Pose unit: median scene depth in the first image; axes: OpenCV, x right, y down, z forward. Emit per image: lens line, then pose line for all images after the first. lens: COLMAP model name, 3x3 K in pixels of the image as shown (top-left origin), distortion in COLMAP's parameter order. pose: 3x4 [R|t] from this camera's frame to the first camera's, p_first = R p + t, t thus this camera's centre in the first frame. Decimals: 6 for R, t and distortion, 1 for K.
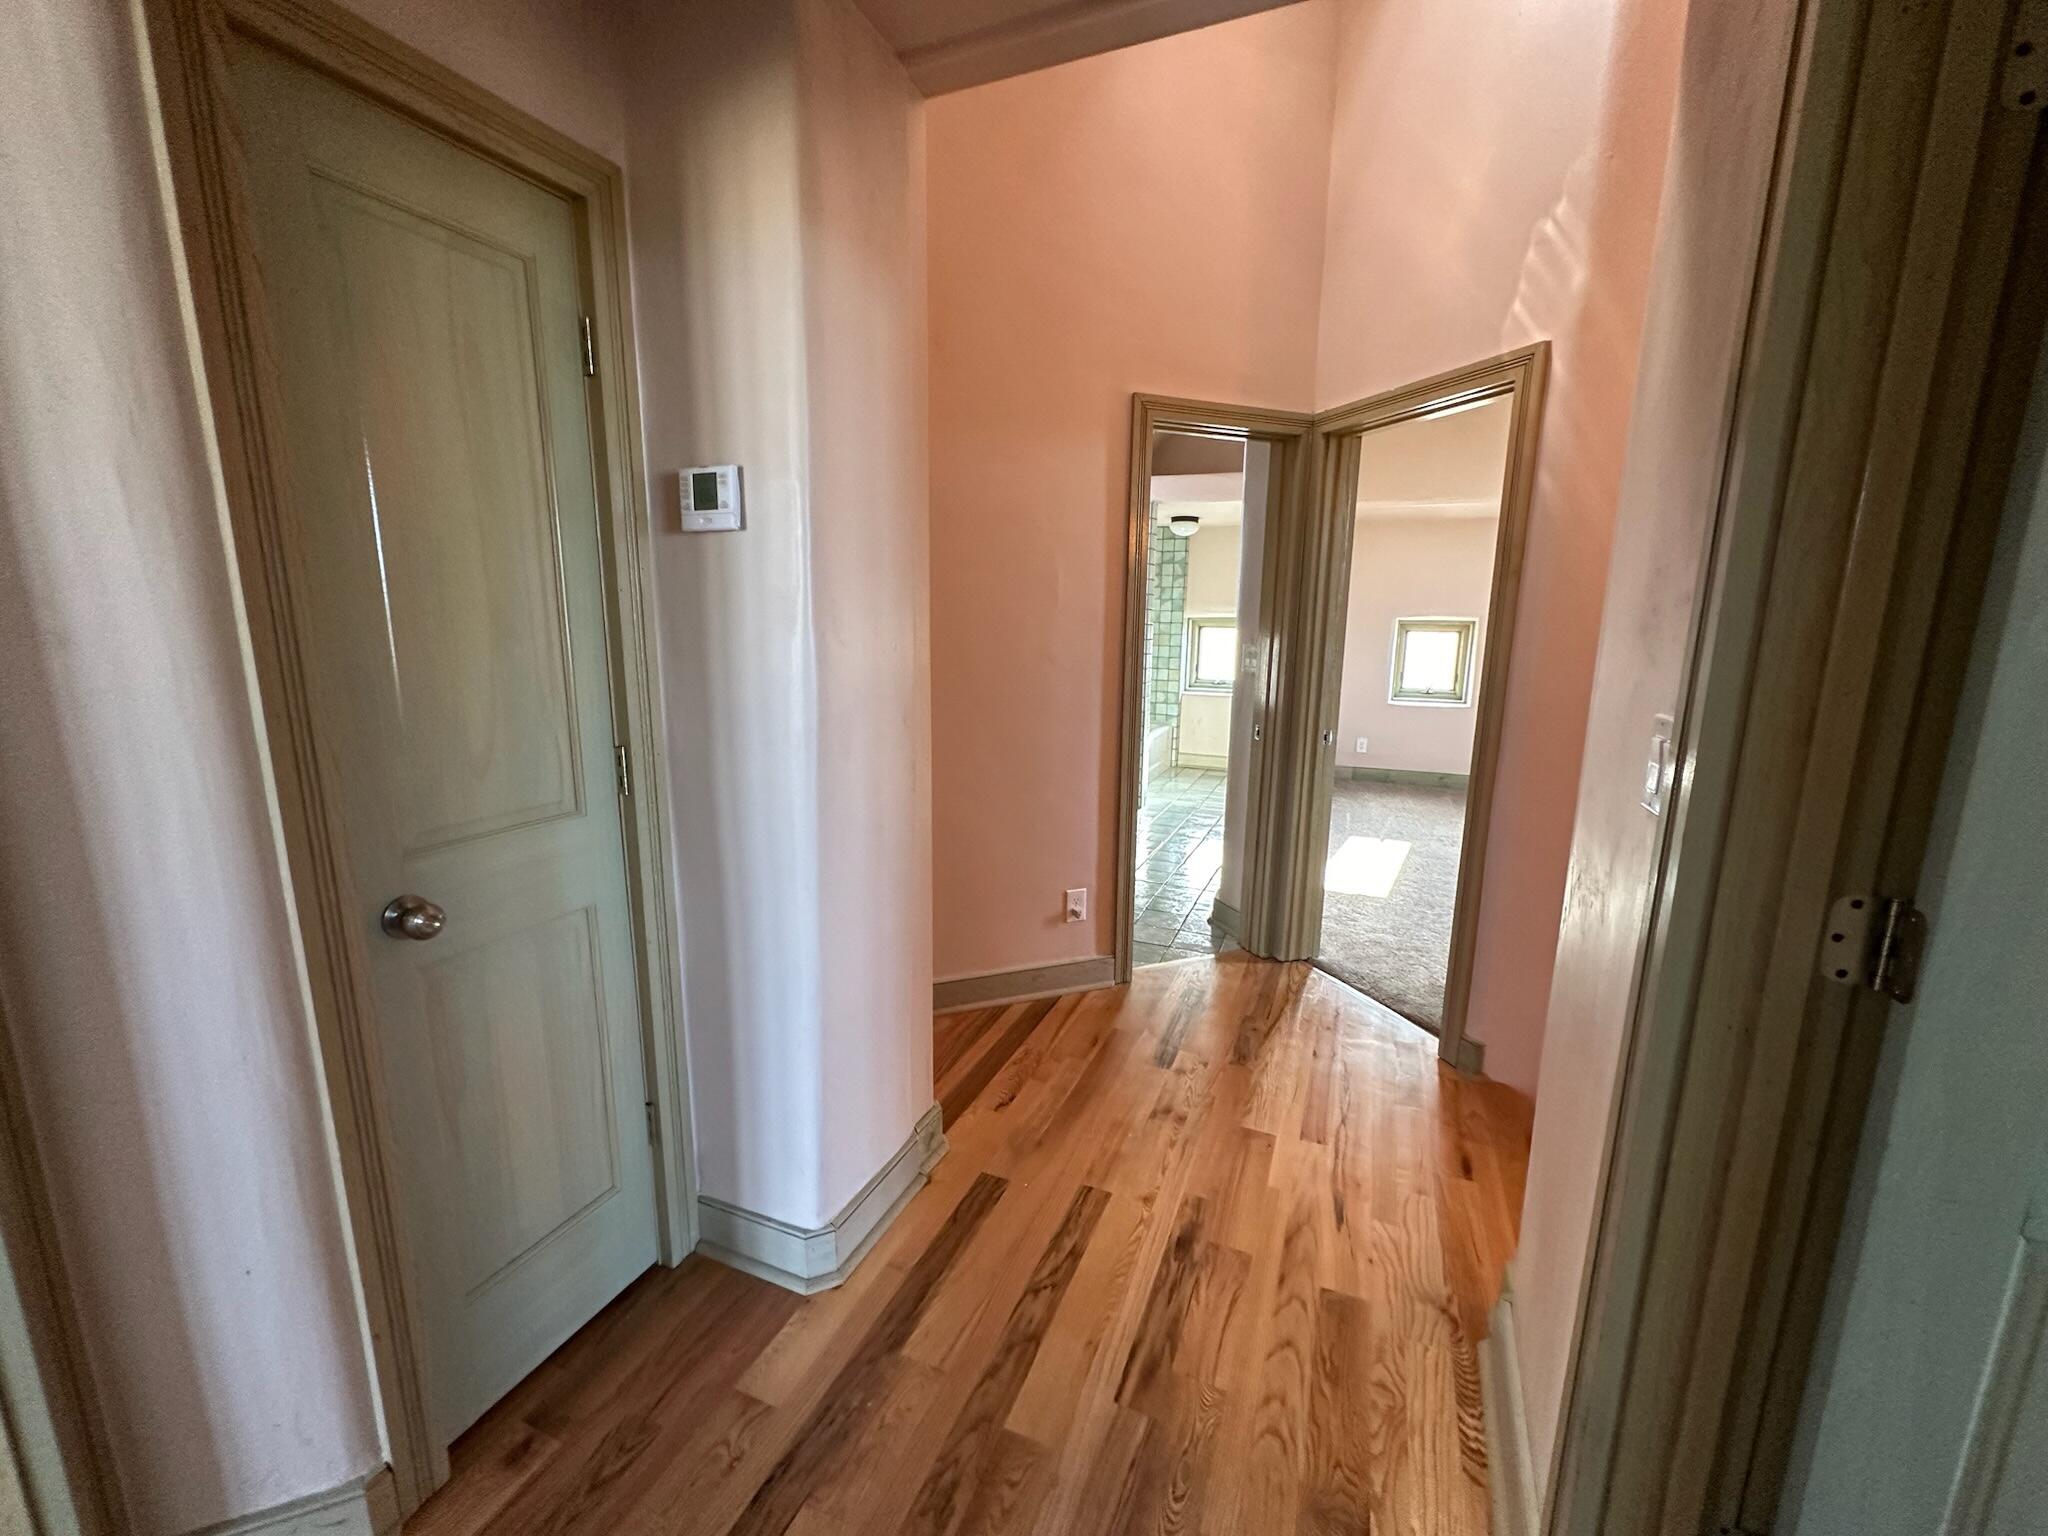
lens RADIAL K [[819.7, 0, 1027.7], [0, 819.7, 769.0], [0, 0, 1]] dist [-0.001940, 0.000651]
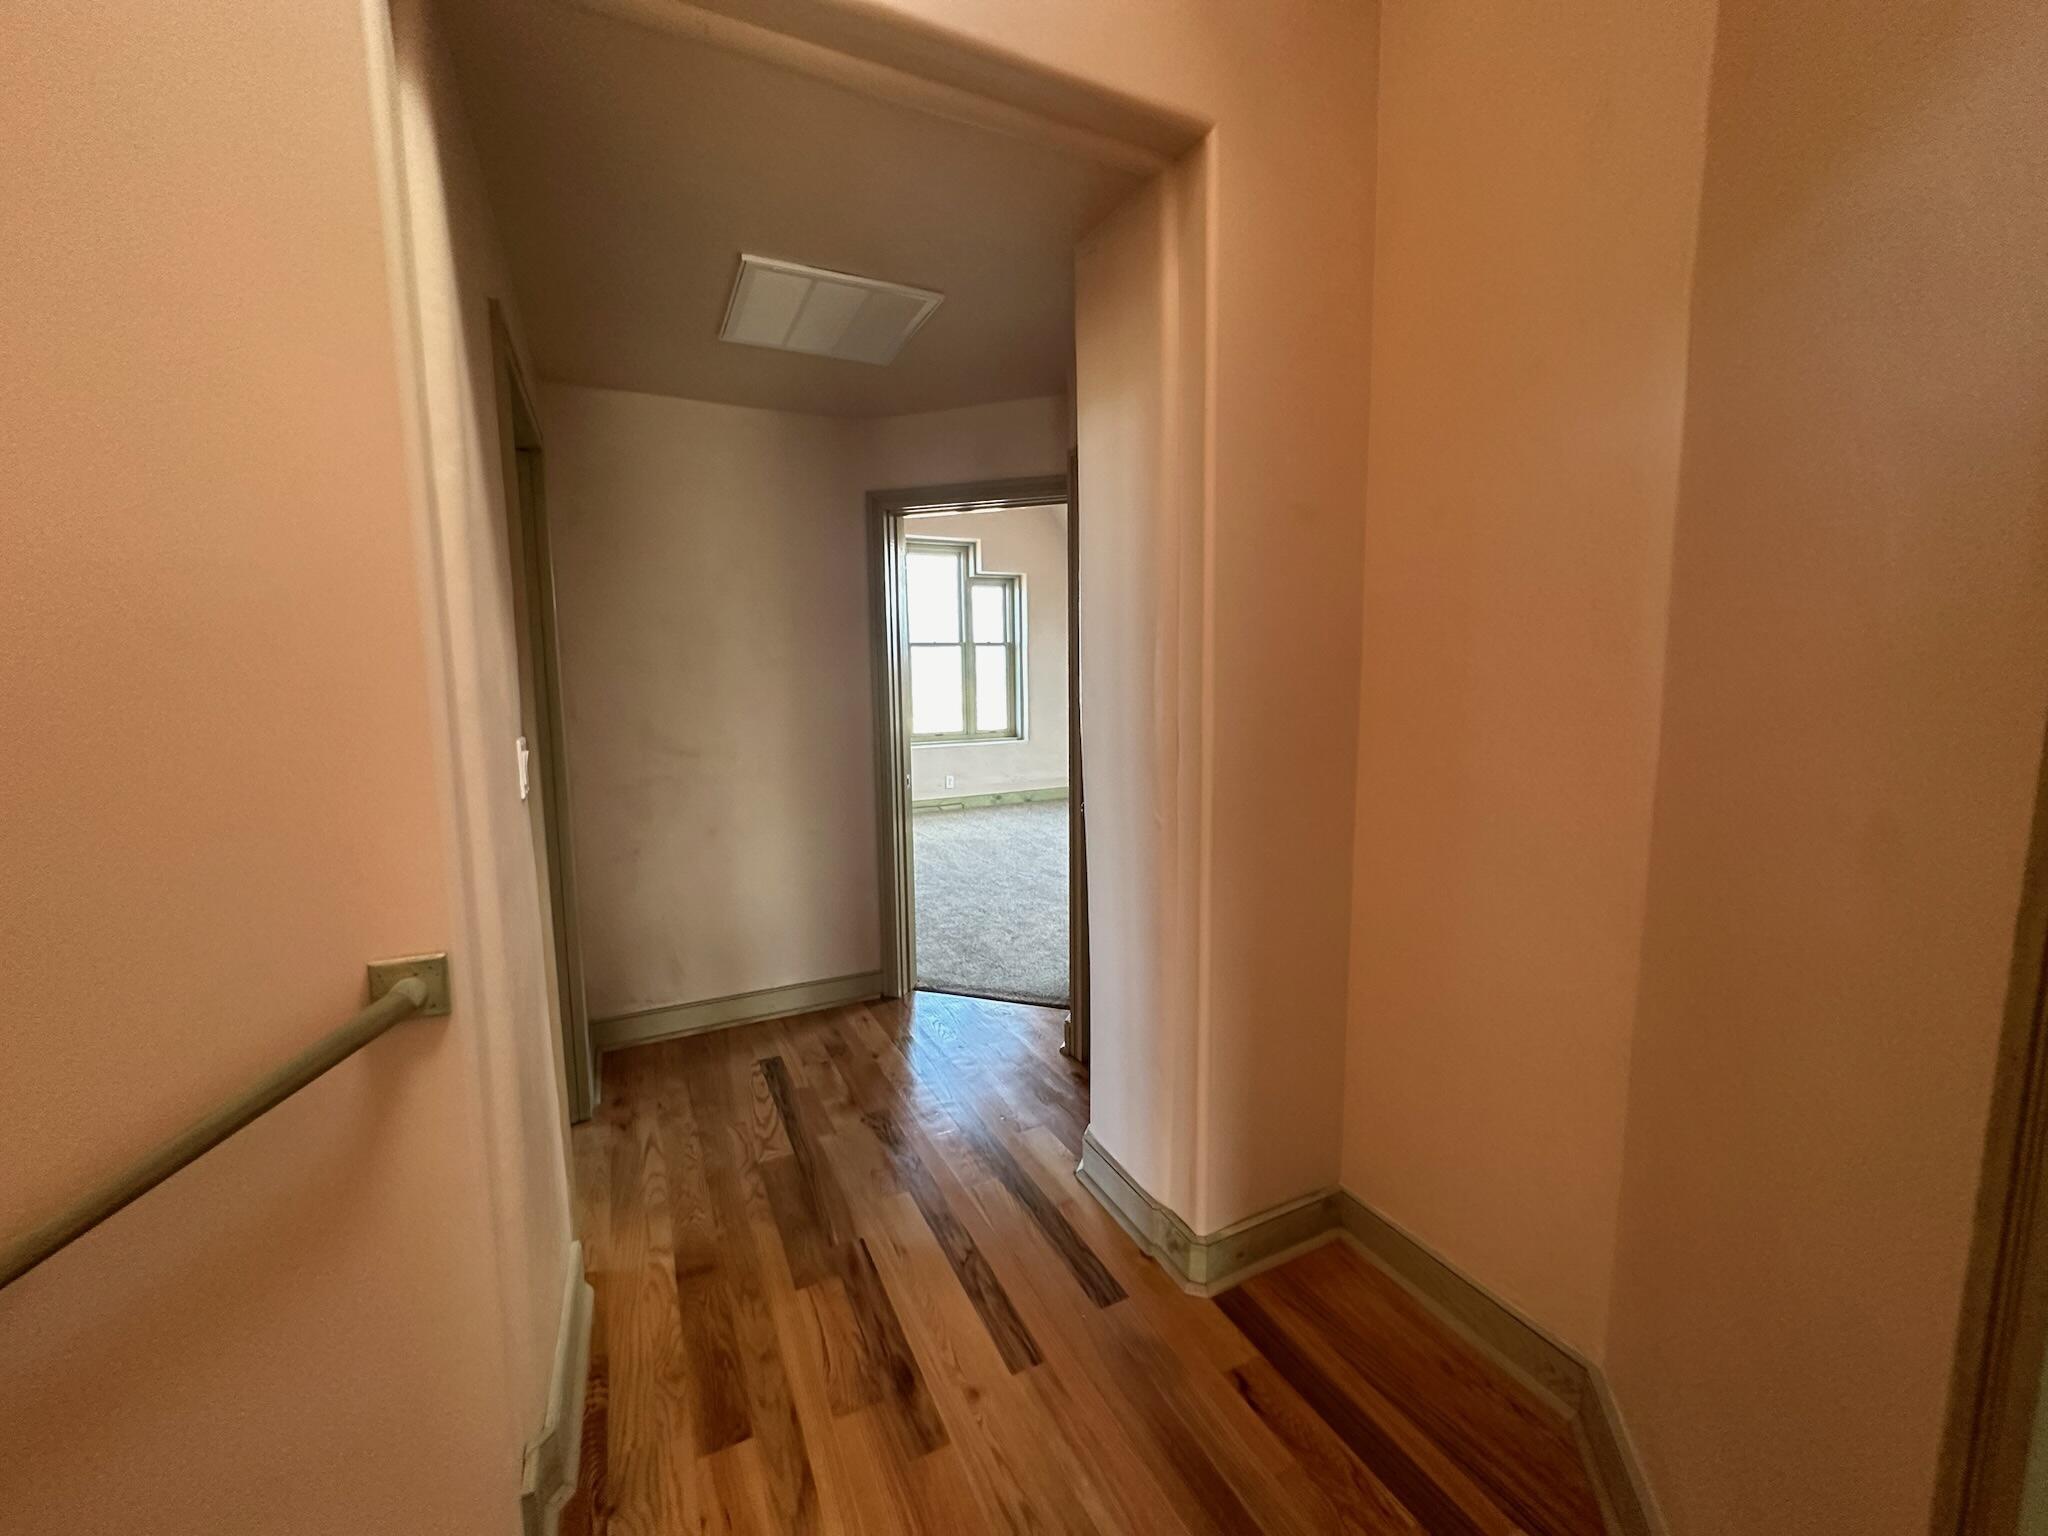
lens RADIAL K [[819.7, 0, 1020.8], [0, 819.7, 776.5], [0, 0, 1]] dist [-0.001940, 0.000651]
pose [[-0.657485, 0.094406, -0.747530, 0.737163], [-0.136177, 0.960892, 0.241126, -0.292112], [0.741060, 0.260333, -0.618916, 1.529242]]
